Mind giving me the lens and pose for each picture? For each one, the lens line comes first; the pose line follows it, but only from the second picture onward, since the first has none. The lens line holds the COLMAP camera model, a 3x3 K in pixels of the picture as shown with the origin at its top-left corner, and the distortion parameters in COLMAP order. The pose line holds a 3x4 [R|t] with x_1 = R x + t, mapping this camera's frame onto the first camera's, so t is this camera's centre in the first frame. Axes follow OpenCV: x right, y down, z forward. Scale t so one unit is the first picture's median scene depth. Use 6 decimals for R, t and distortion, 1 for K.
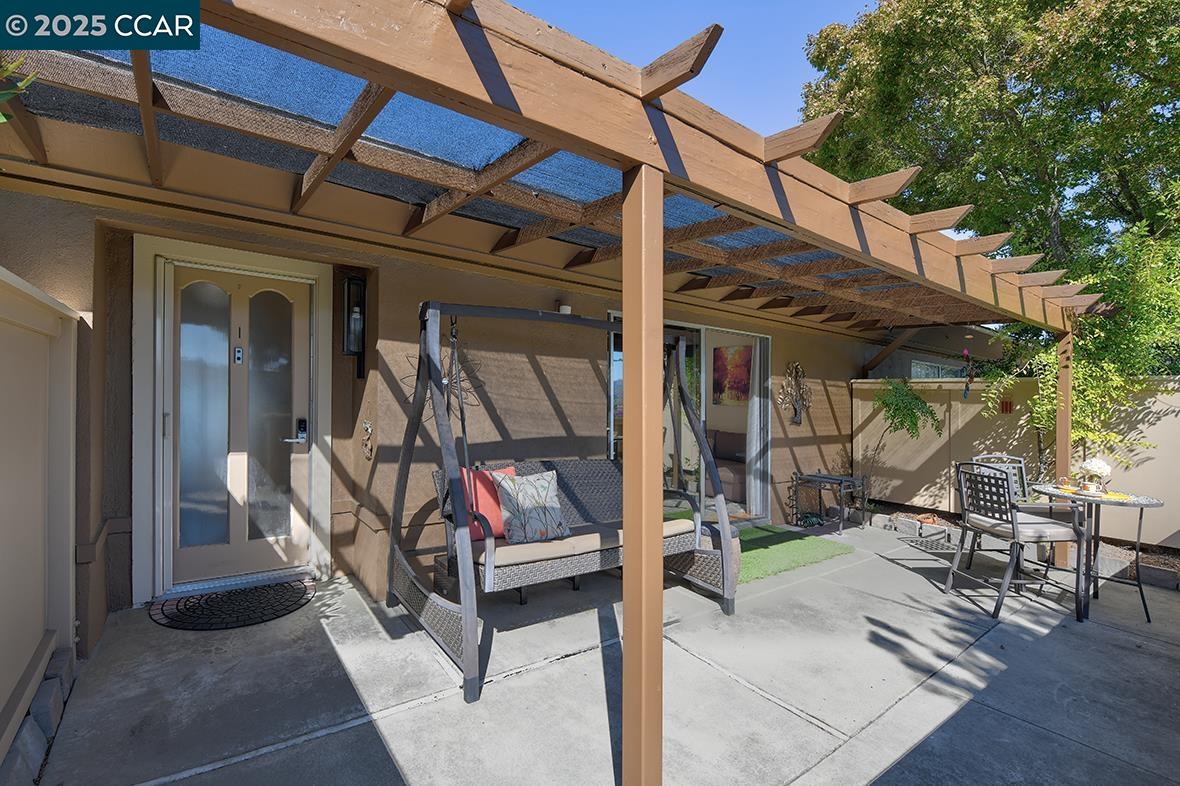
lens RADIAL K [[535.1, 0, 590.0], [0, 535.1, 393.0], [0, 0, 1]] dist [0.022980, -0.014646]
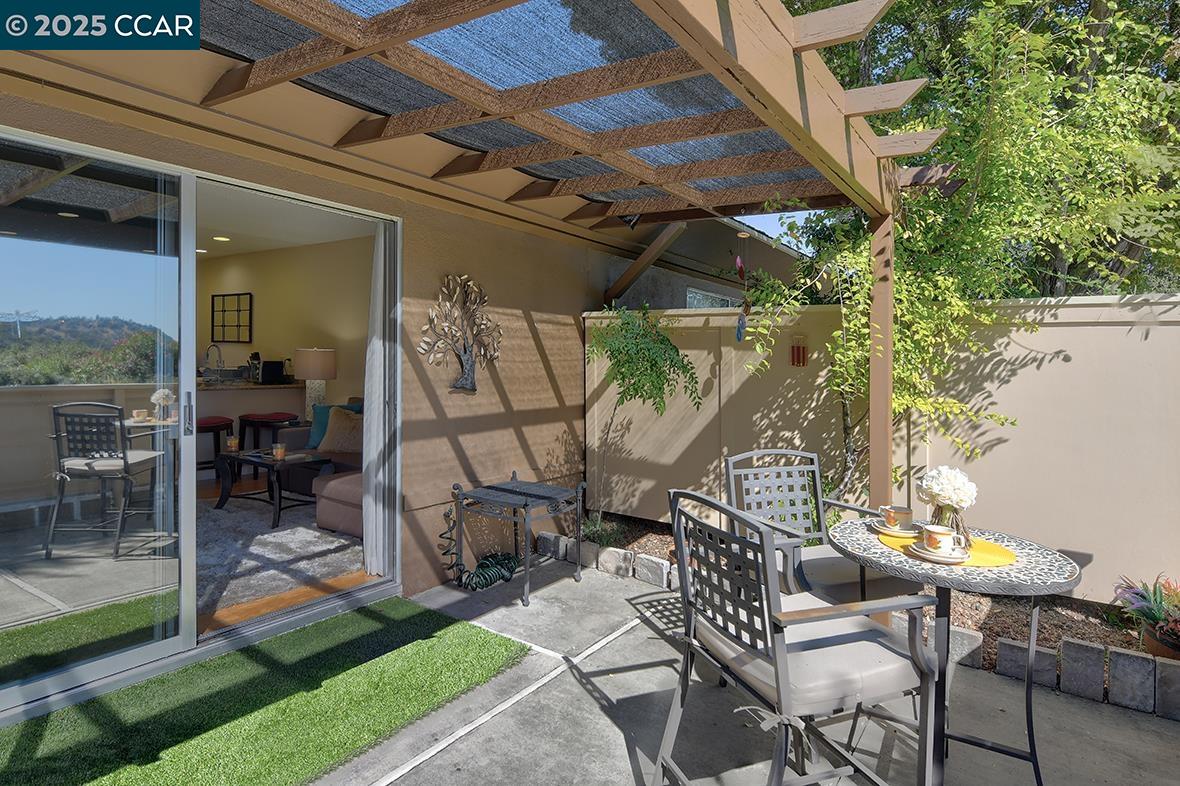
lens RADIAL K [[657.5, 0, 570.2], [0, 657.5, 347.2], [0, 0, 1]] dist [-0.003151, -0.000498]
pose [[0.957586, -0.003950, 0.288121, 0.400268], [0.003573, 0.999992, 0.001833, 0.018103], [-0.288126, -0.000726, 0.957592, 0.471711]]
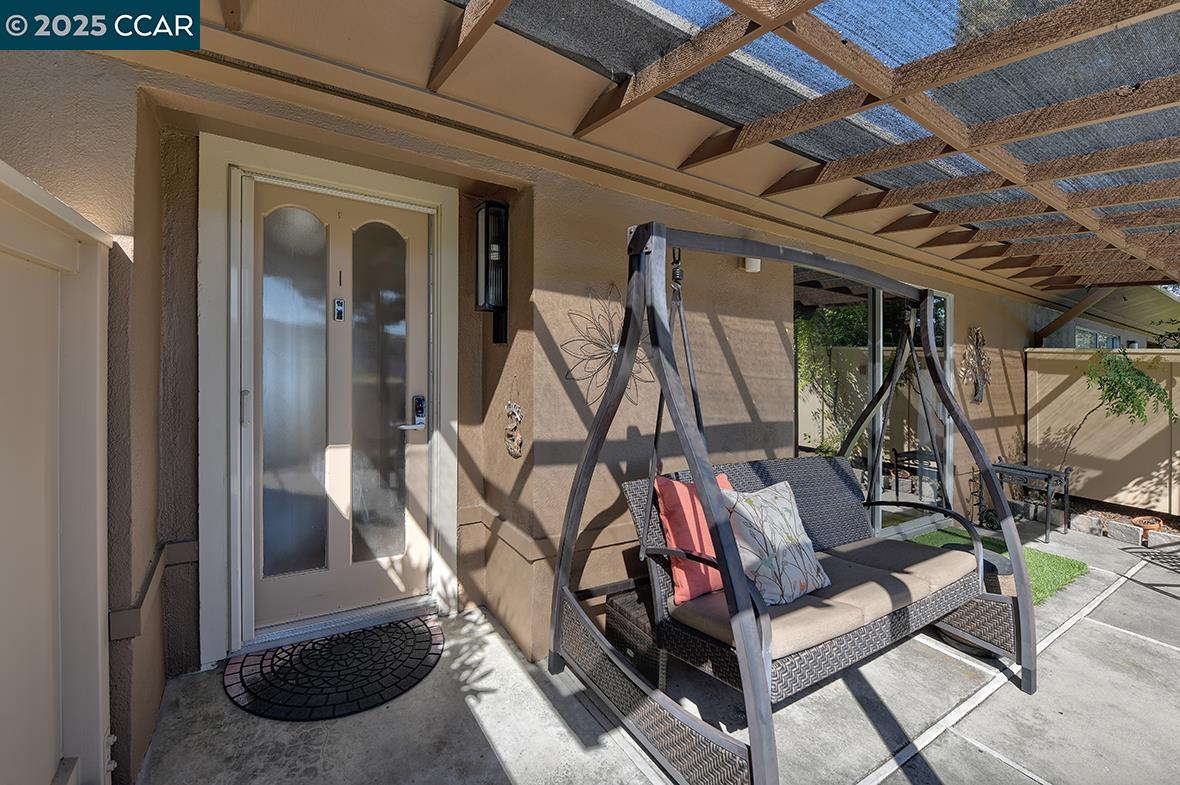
lens RADIAL K [[517.1, 0, 609.2], [0, 517.1, 368.8], [0, 0, 1]] dist [0.039158, -0.022709]
pose [[0.998524, 0.013054, -0.052724, -0.184388], [-0.011772, 0.999629, 0.024558, -0.009264], [0.053025, -0.023901, 0.998307, 0.228972]]
